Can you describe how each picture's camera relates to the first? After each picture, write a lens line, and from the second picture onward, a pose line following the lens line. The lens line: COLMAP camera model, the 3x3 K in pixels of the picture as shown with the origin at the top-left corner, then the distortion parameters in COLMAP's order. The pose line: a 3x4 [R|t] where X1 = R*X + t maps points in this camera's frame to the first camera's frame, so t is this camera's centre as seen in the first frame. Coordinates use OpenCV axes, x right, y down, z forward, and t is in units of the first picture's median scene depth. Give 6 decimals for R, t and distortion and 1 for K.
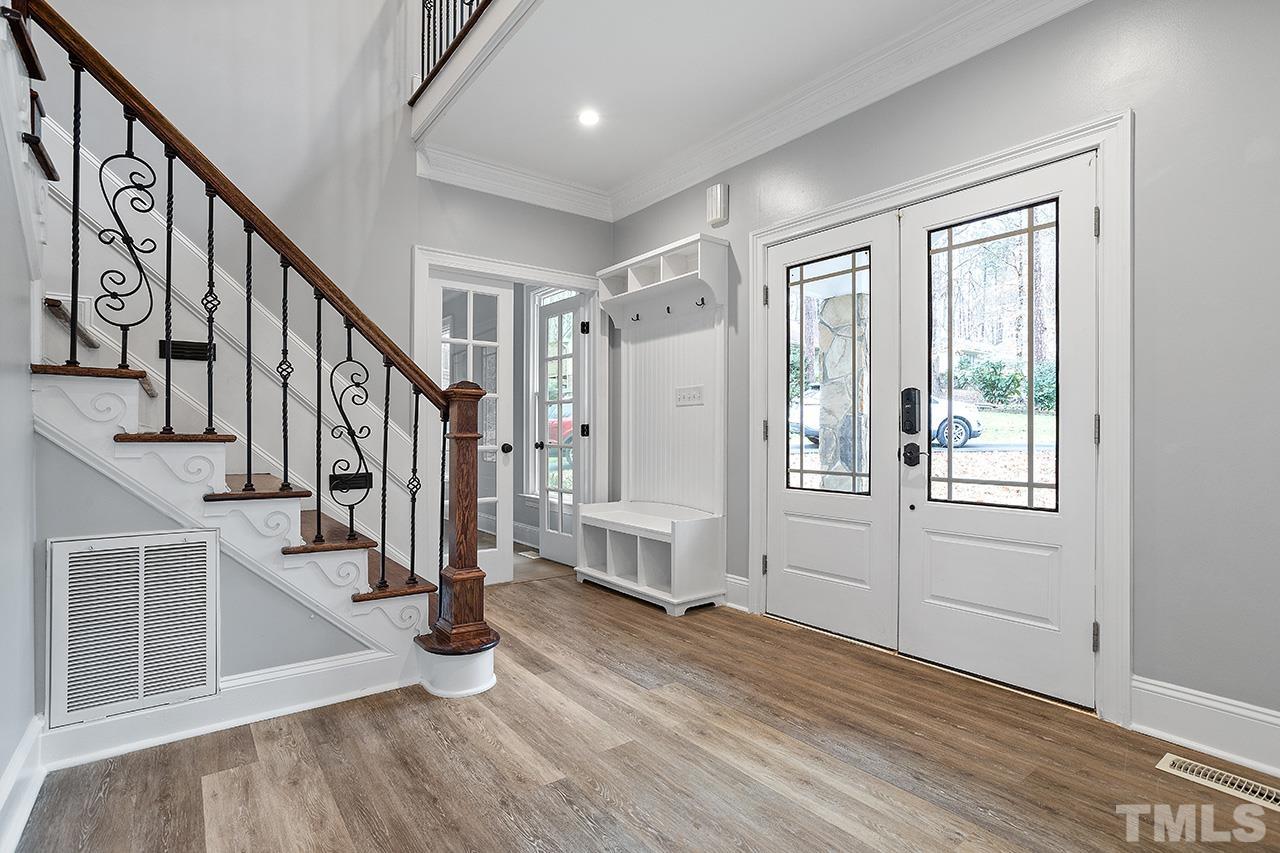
lens RADIAL K [[620.3, 0, 647.1], [0, 620.3, 426.4], [0, 0, 1]] dist [-0.049219, 0.028229]
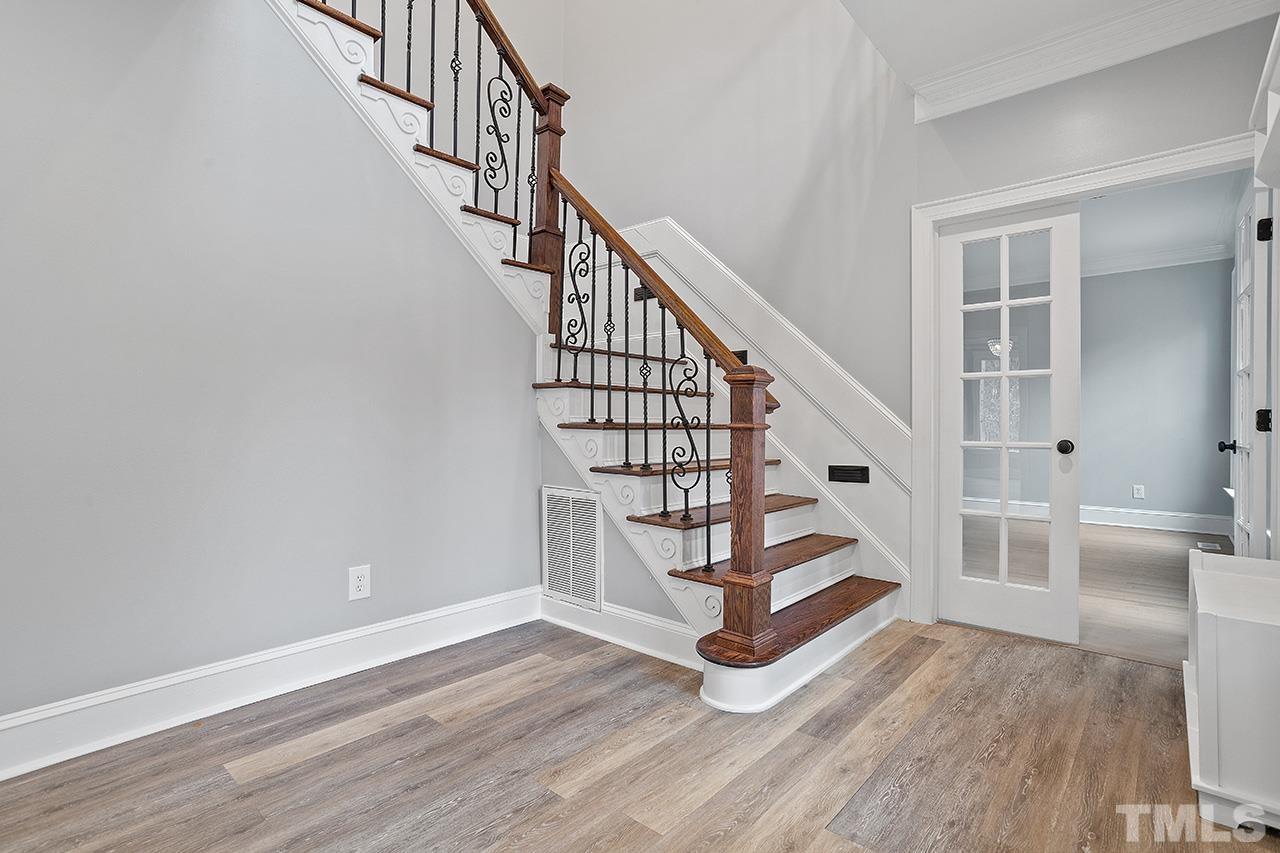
lens RADIAL K [[620.3, 0, 645.7], [0, 620.3, 420.9], [0, 0, 1]] dist [-0.049219, 0.028229]
pose [[0.197144, -0.005312, -0.980360, 0.626132], [0.005545, 0.999975, -0.004303, 0.011819], [0.980359, -0.004587, 0.197168, 0.748803]]
